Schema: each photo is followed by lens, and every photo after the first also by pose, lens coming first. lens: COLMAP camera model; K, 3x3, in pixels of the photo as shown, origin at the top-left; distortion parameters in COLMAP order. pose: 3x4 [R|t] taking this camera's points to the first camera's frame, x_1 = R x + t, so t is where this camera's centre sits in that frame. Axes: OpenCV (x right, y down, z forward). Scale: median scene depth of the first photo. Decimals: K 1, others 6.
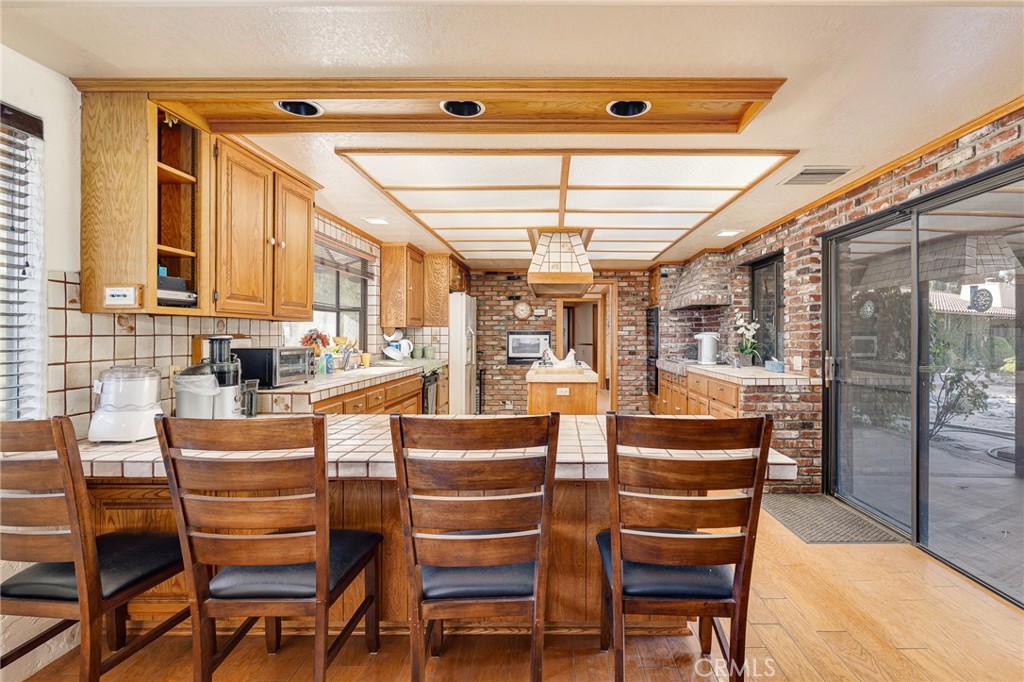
lens RADIAL K [[480.2, 0, 554.0], [0, 480.2, 332.5], [0, 0, 1]] dist [-0.005842, 0.000443]
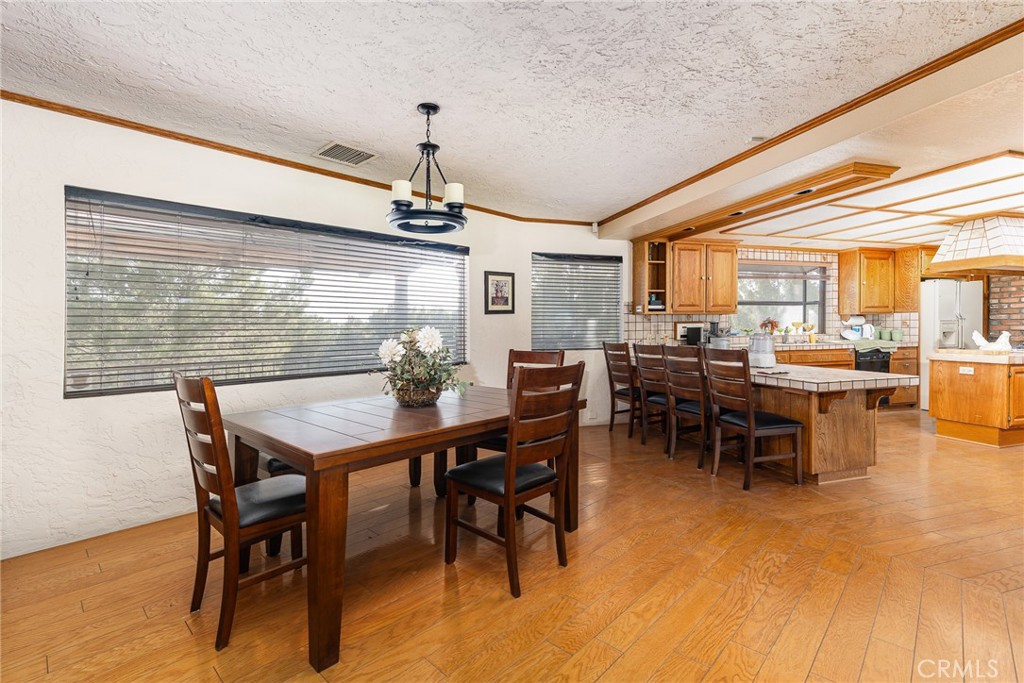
lens RADIAL K [[480.2, 0, 511.5], [0, 480.2, 334.2], [0, 0, 1]] dist [-0.005842, 0.000443]
pose [[0.285023, 0.008954, -0.958479, 1.418935], [0.013914, 0.999812, 0.013478, 0.025654], [0.958420, -0.017178, 0.284845, -0.519264]]
